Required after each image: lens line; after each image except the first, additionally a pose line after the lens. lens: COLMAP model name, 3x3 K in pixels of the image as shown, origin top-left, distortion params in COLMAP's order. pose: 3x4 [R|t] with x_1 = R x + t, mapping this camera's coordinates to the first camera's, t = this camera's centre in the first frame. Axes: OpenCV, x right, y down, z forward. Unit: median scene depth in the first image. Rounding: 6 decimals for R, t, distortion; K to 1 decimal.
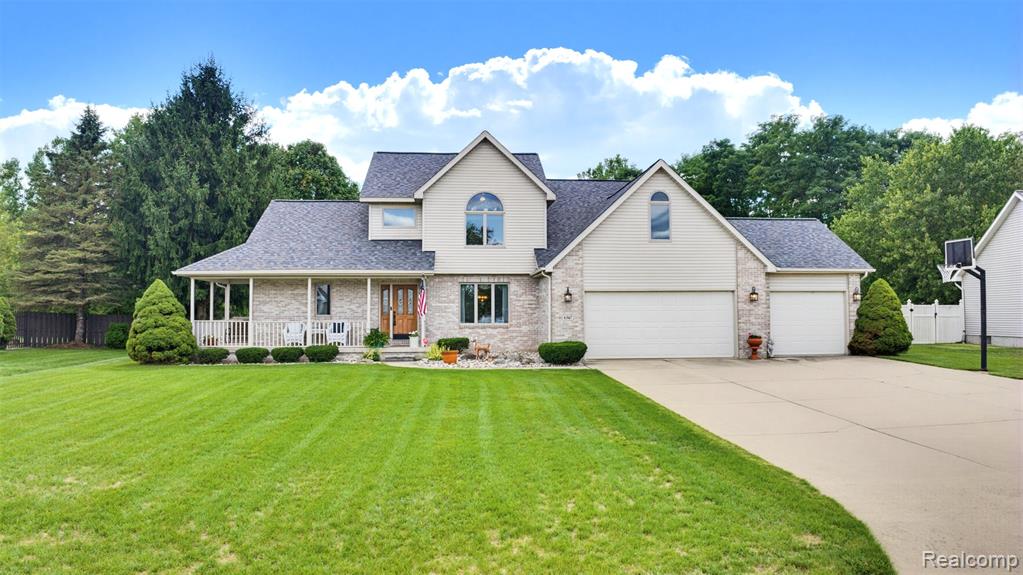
lens RADIAL K [[716.2, 0, 510.8], [0, 716.2, 280.1], [0, 0, 1]] dist [-0.116570, -0.003752]
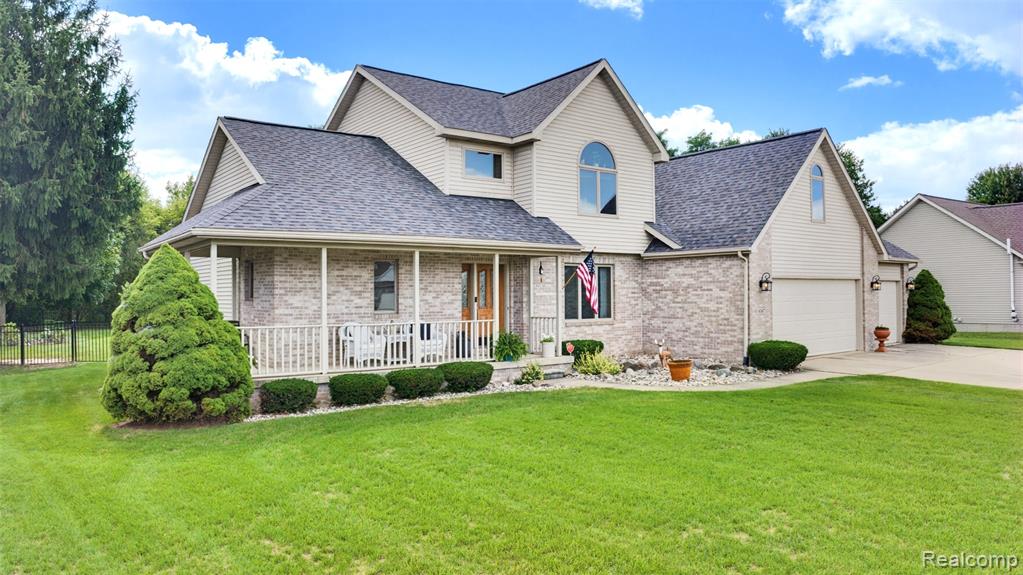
lens RADIAL K [[718.8, 0, 511.5], [0, 718.8, 287.5], [0, 0, 1]] dist [-0.107290, -0.000579]
pose [[0.839893, 0.003878, 0.542738, -0.507704], [-0.022263, 0.999379, 0.027311, 0.009545], [-0.542295, -0.035022, 0.839458, 0.420265]]
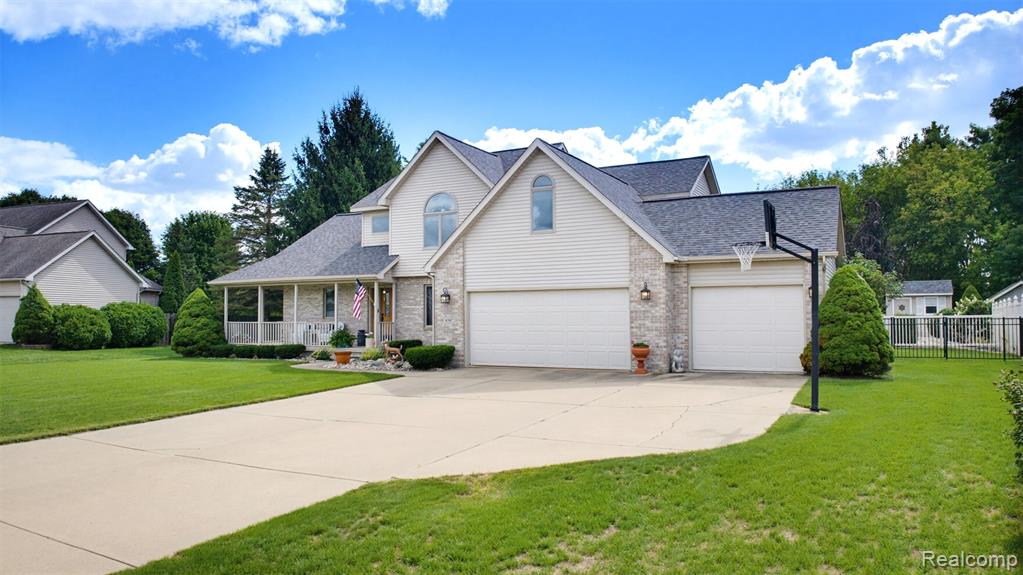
lens RADIAL K [[716.2, 0, 510.8], [0, 716.2, 280.1], [0, 0, 1]] dist [-0.116570, -0.003752]
pose [[0.846040, -0.028026, -0.532383, 0.565480], [0.028406, 0.999568, -0.007479, 0.007917], [0.532363, -0.008795, 0.846471, 0.213432]]
